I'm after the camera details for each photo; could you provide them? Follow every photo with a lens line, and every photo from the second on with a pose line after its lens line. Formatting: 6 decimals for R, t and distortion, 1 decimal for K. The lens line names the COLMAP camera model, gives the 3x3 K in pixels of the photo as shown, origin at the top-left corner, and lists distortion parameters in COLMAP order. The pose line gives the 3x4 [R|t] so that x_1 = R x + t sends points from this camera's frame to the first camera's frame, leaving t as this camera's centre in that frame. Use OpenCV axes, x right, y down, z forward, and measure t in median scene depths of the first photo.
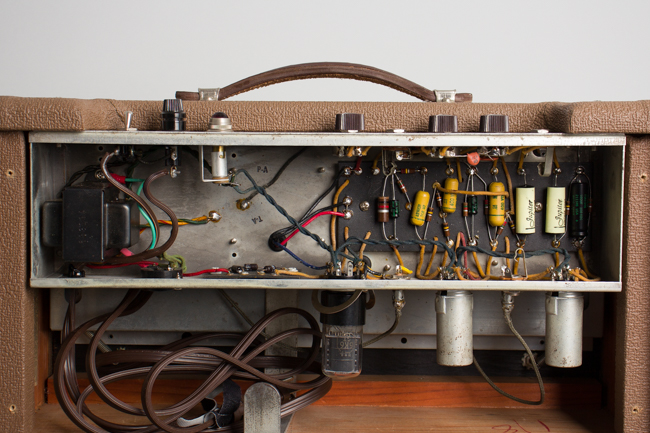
lens RADIAL K [[1180.3, 0, 327.1], [0, 1180.3, 217.6], [0, 0, 1]] dist [0.125967, 0.000000]
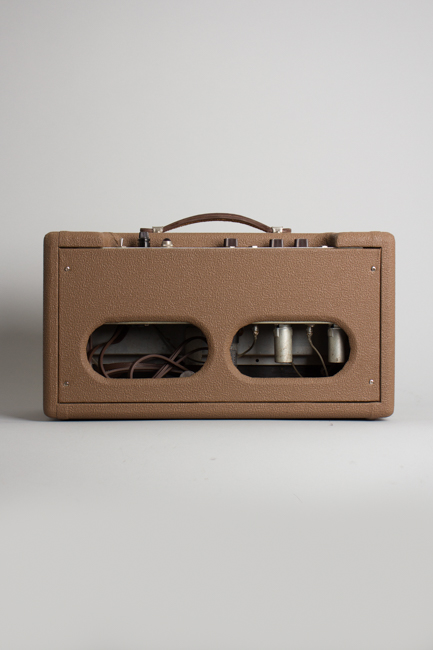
lens RADIAL K [[1225.0, 0, 174.9], [0, 1225.0, 309.3], [0, 0, 1]] dist [-0.040799, 0.000000]
pose [[0.999954, -0.006008, 0.007532, -0.091372], [0.006341, 0.998965, -0.045047, 0.125793], [-0.007254, 0.045092, 0.998956, -1.077577]]
